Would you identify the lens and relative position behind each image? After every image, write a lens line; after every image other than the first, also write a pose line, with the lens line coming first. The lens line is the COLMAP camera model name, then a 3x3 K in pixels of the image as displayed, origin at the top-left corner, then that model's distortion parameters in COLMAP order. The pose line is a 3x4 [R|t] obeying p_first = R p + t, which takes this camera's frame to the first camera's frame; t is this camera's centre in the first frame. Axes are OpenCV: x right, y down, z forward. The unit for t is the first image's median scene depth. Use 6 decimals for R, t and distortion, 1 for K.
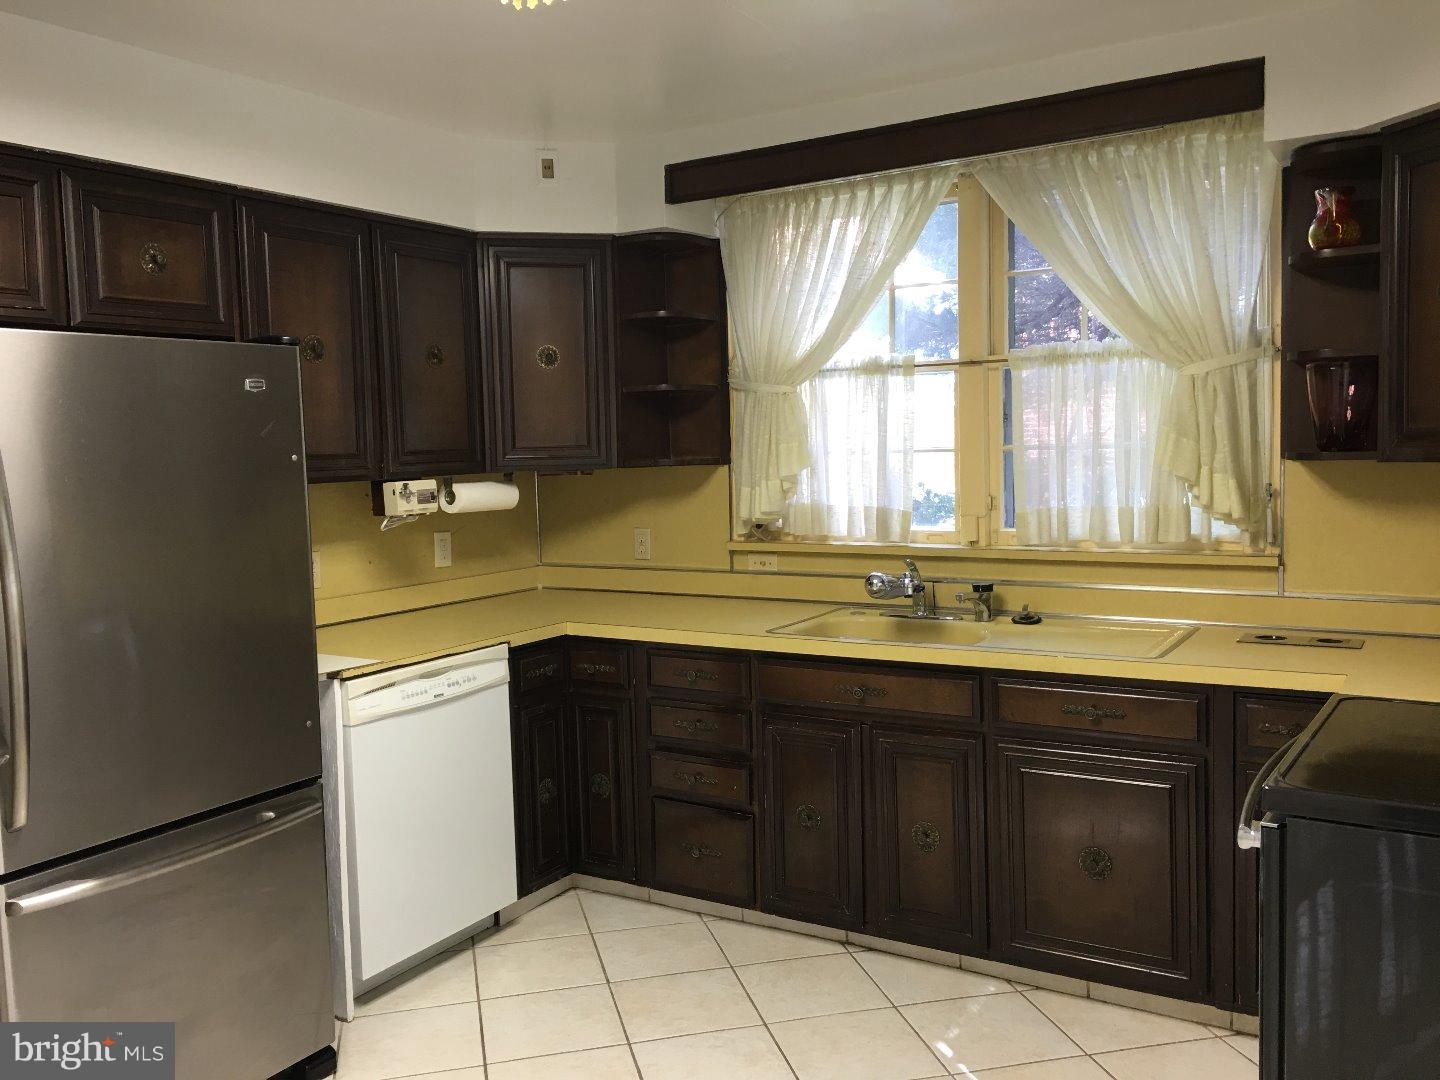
lens RADIAL K [[1264.7, 0, 720.0], [0, 1264.7, 540.0], [0, 0, 1]] dist [0.089540, -0.110078]
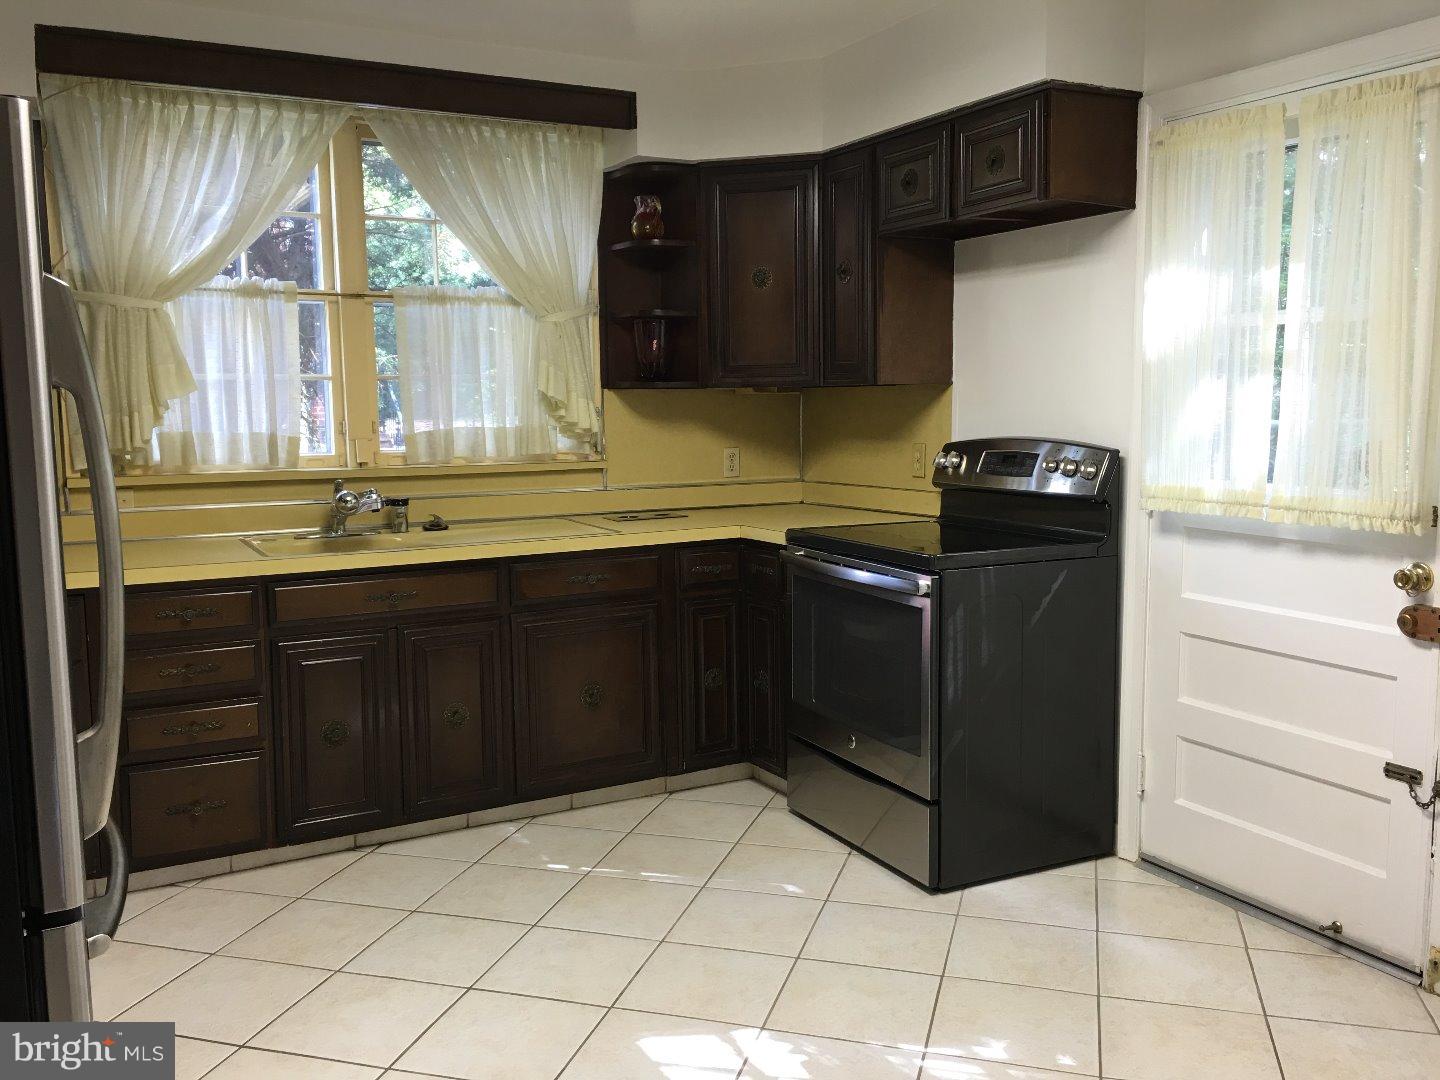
lens RADIAL K [[1264.7, 0, 720.0], [0, 1264.7, 540.0], [0, 0, 1]] dist [0.089540, -0.110078]
pose [[0.475592, -0.076988, 0.876291, -0.632973], [0.069068, 0.996356, 0.050051, 0.034375], [-0.876950, 0.036720, 0.479176, 0.227756]]
